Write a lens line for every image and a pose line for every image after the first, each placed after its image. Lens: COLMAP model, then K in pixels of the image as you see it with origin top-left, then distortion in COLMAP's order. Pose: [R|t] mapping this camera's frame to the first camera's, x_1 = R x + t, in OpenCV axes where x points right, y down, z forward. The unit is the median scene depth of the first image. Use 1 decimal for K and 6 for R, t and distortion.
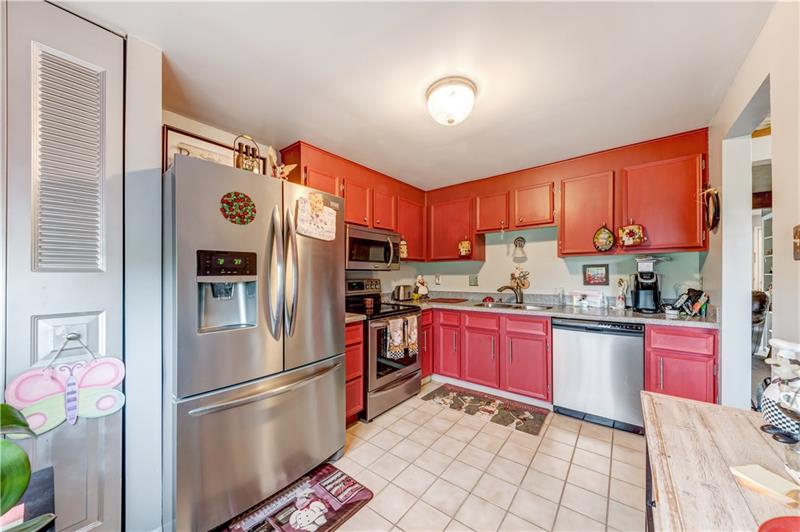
lens RADIAL K [[284.1, 0, 400.3], [0, 284.1, 272.8], [0, 0, 1]] dist [0.002113, 0.000009]
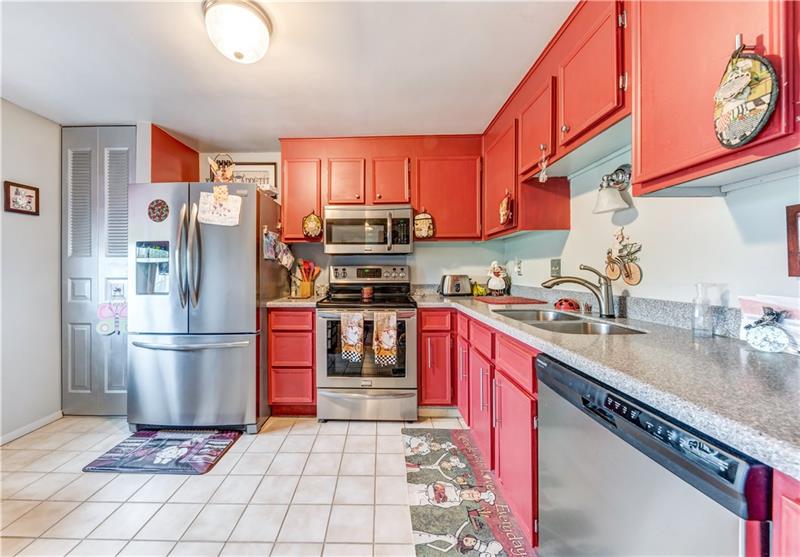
lens RADIAL K [[304.8, 0, 390.2], [0, 304.8, 266.2], [0, 0, 1]] dist [0.009105, -0.000010]
pose [[0.591586, -0.007652, -0.806206, 0.747105], [0.004625, 0.999971, -0.006097, 0.036992], [0.806229, -0.000122, 0.591604, 0.562322]]
